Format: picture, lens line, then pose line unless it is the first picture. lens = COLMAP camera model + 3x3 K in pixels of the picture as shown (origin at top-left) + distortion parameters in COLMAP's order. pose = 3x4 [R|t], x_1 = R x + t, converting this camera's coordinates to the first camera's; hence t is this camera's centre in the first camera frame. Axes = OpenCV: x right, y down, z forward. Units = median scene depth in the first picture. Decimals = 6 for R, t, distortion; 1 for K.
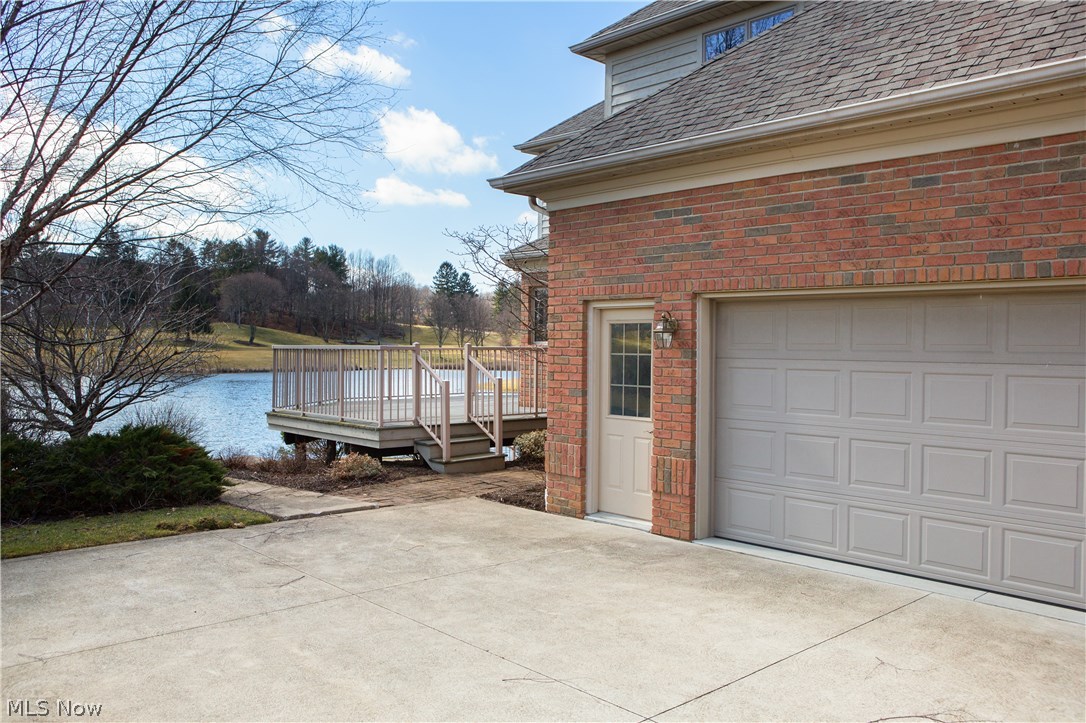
lens RADIAL K [[872.2, 0, 547.9], [0, 872.2, 362.4], [0, 0, 1]] dist [0.070402, 0.000933]
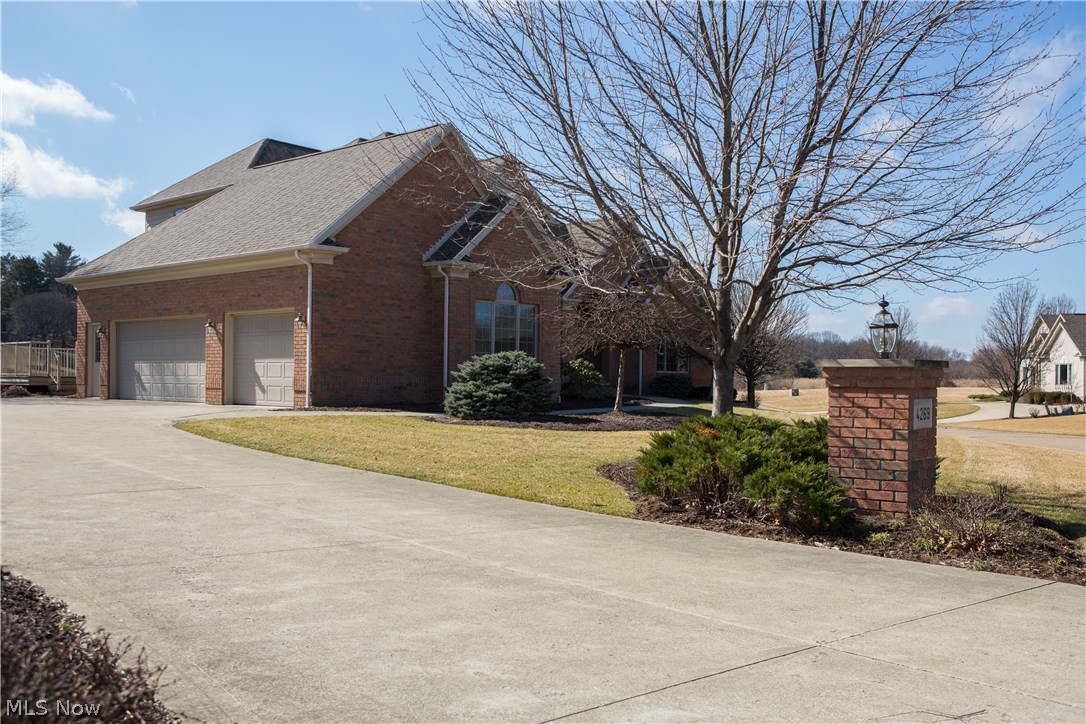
lens RADIAL K [[1034.7, 0, 543.2], [0, 1034.7, 362.5], [0, 0, 1]] dist [0.009004, 0.000000]
pose [[0.994148, -0.001834, 0.108009, 0.774211], [0.005310, 0.999477, -0.031903, 0.118443], [-0.107894, 0.032290, 0.993638, -1.675676]]
